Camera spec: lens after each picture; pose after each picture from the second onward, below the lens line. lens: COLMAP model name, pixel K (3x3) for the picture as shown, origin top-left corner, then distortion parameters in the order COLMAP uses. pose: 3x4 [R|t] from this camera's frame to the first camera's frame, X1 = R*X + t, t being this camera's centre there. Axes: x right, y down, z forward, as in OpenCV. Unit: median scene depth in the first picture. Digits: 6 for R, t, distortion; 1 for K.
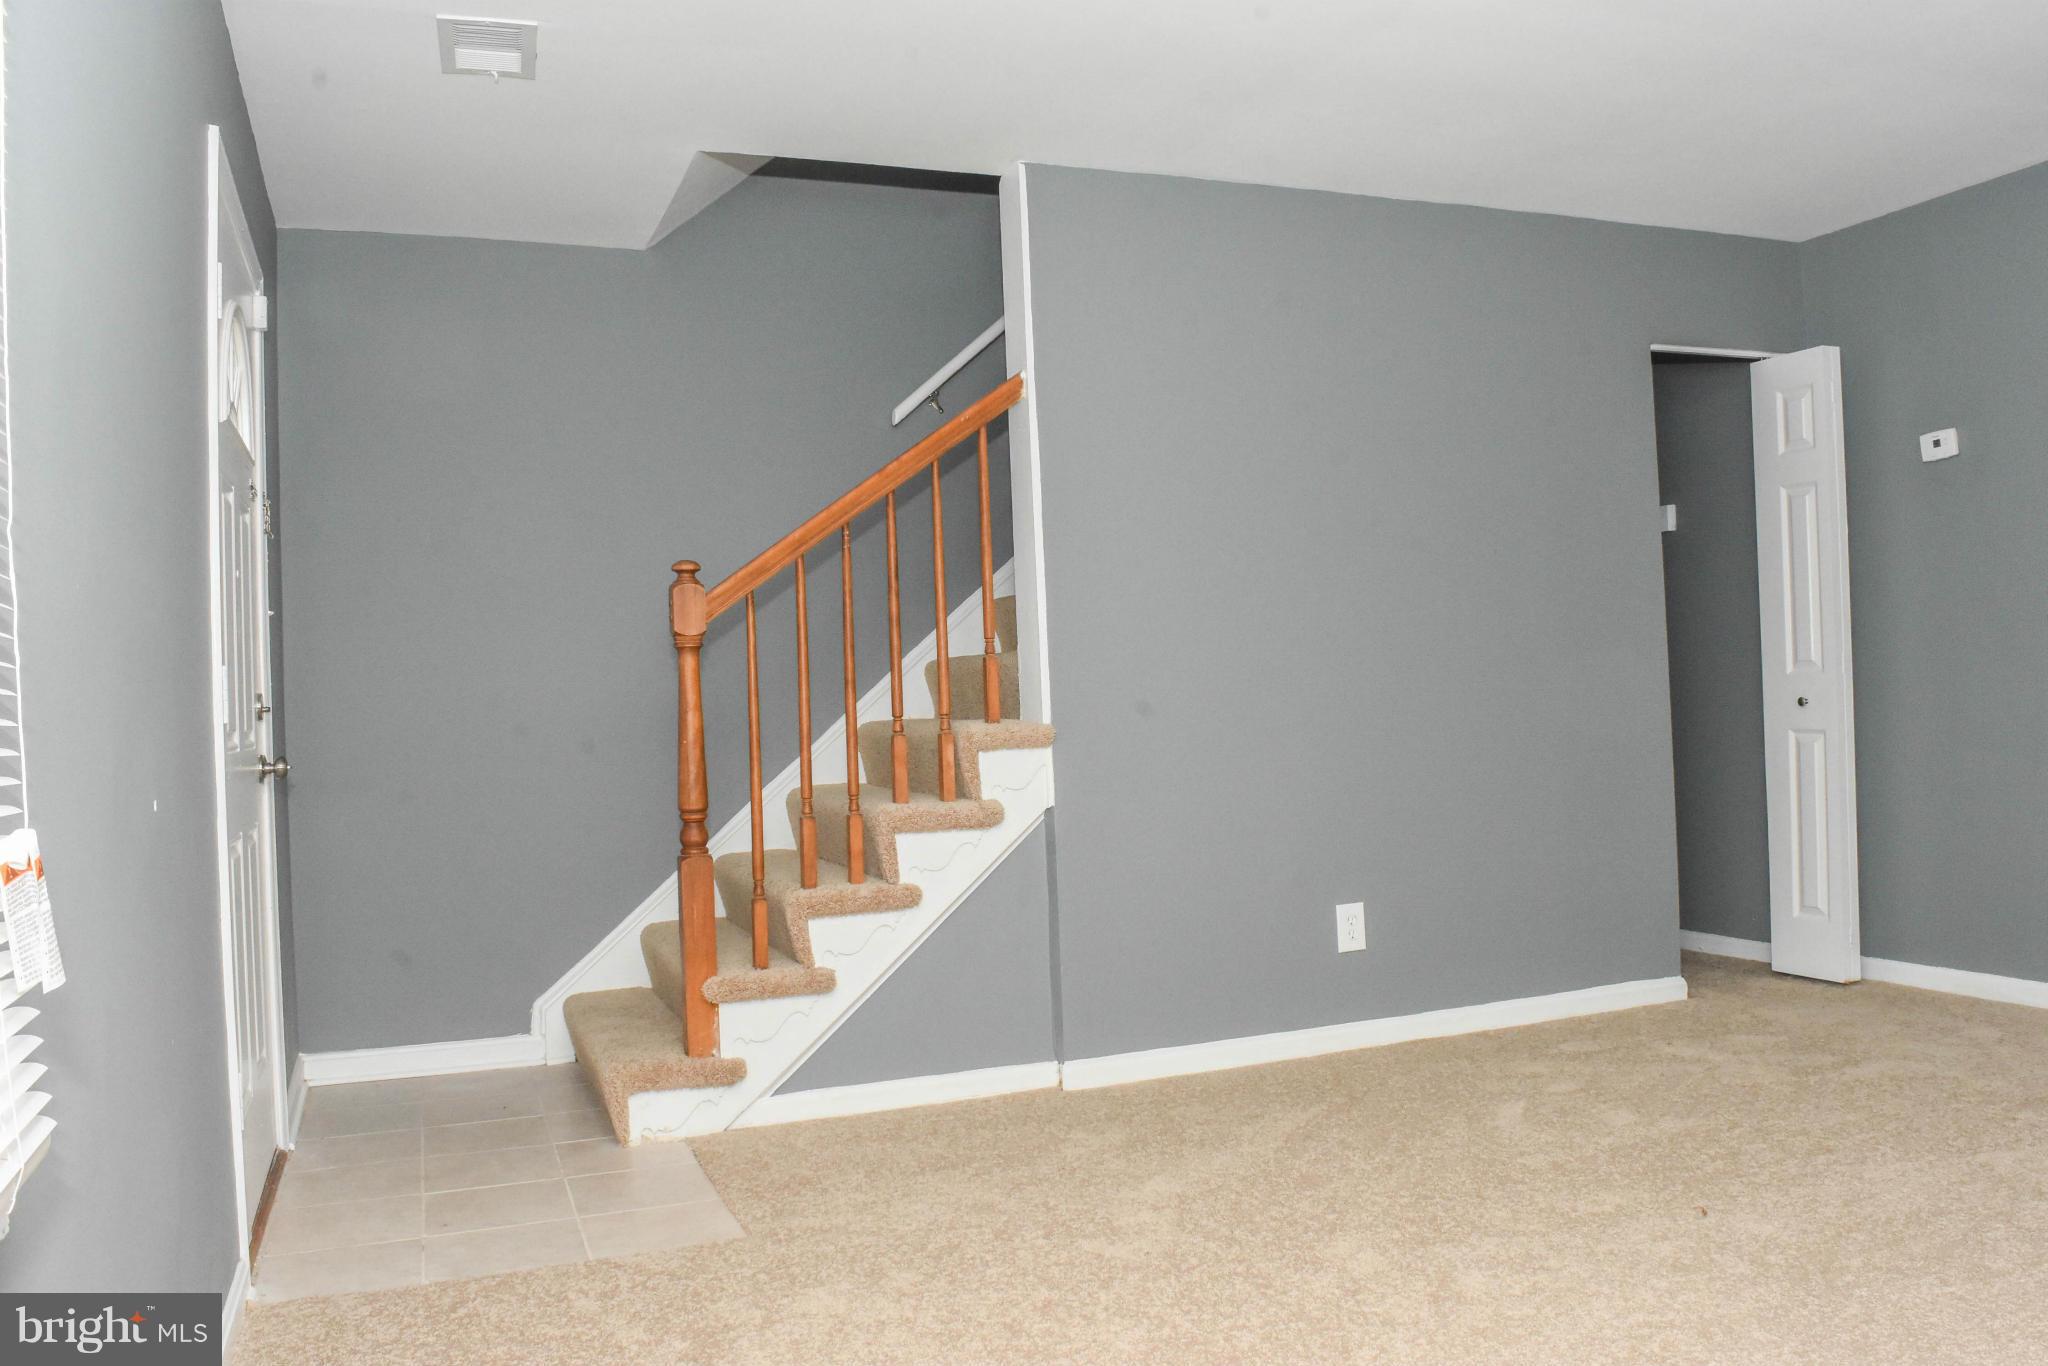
lens RADIAL K [[1601.0, 0, 1029.8], [0, 1601.0, 669.9], [0, 0, 1]] dist [-0.101203, 0.042437]
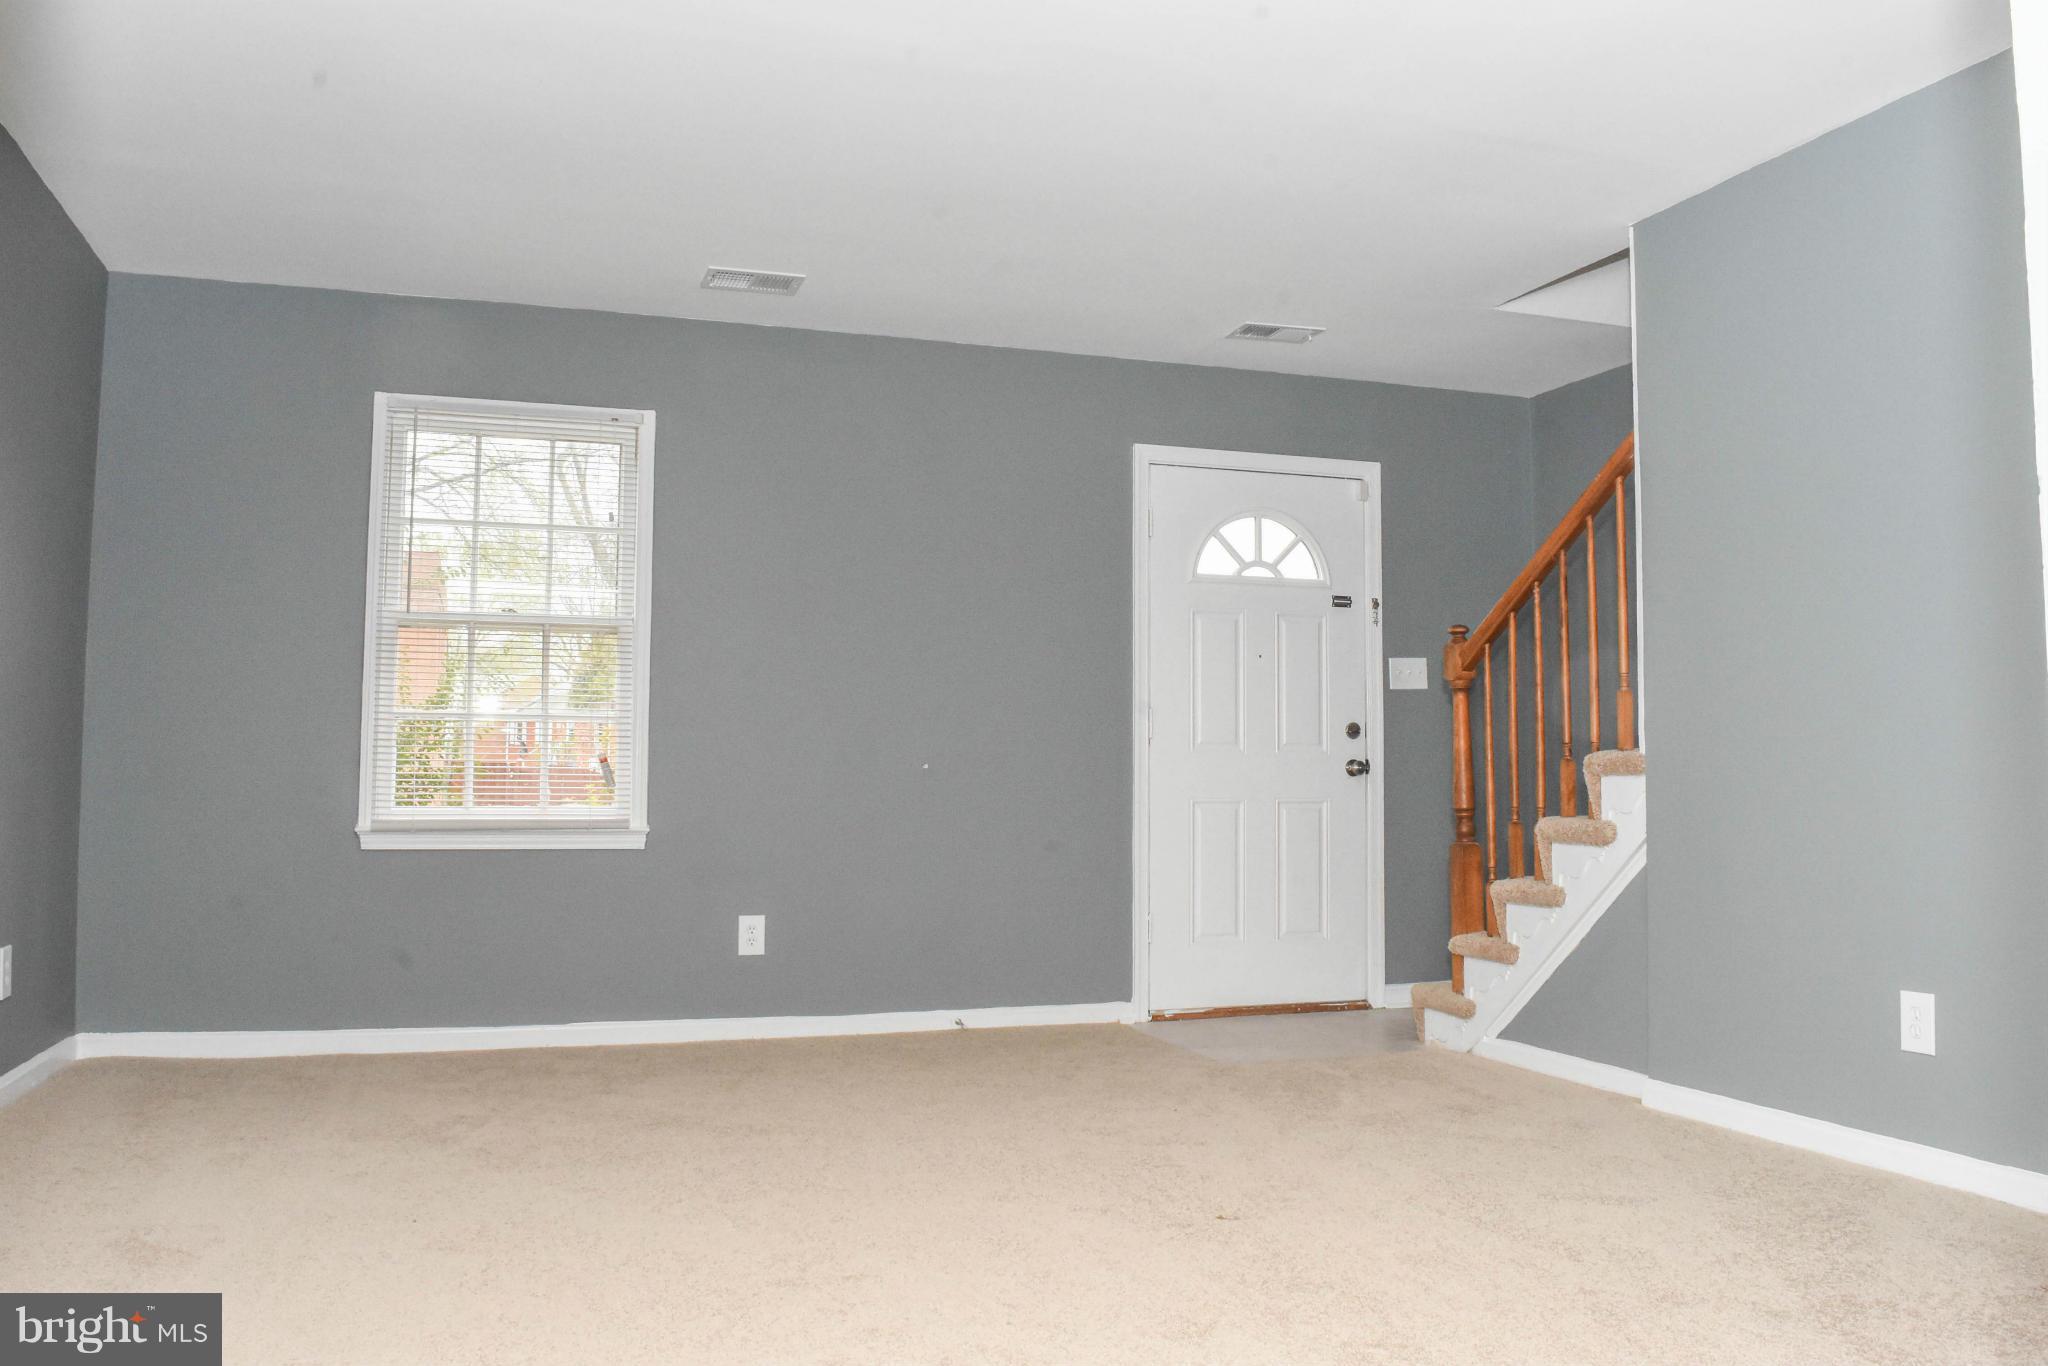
lens RADIAL K [[1601.0, 0, 1029.8], [0, 1601.0, 669.9], [0, 0, 1]] dist [-0.101203, 0.042437]
pose [[-0.057918, -0.036936, -0.997638, 1.141318], [0.001548, 0.999311, -0.037088, 0.018863], [0.998320, -0.003692, -0.057821, 0.702027]]
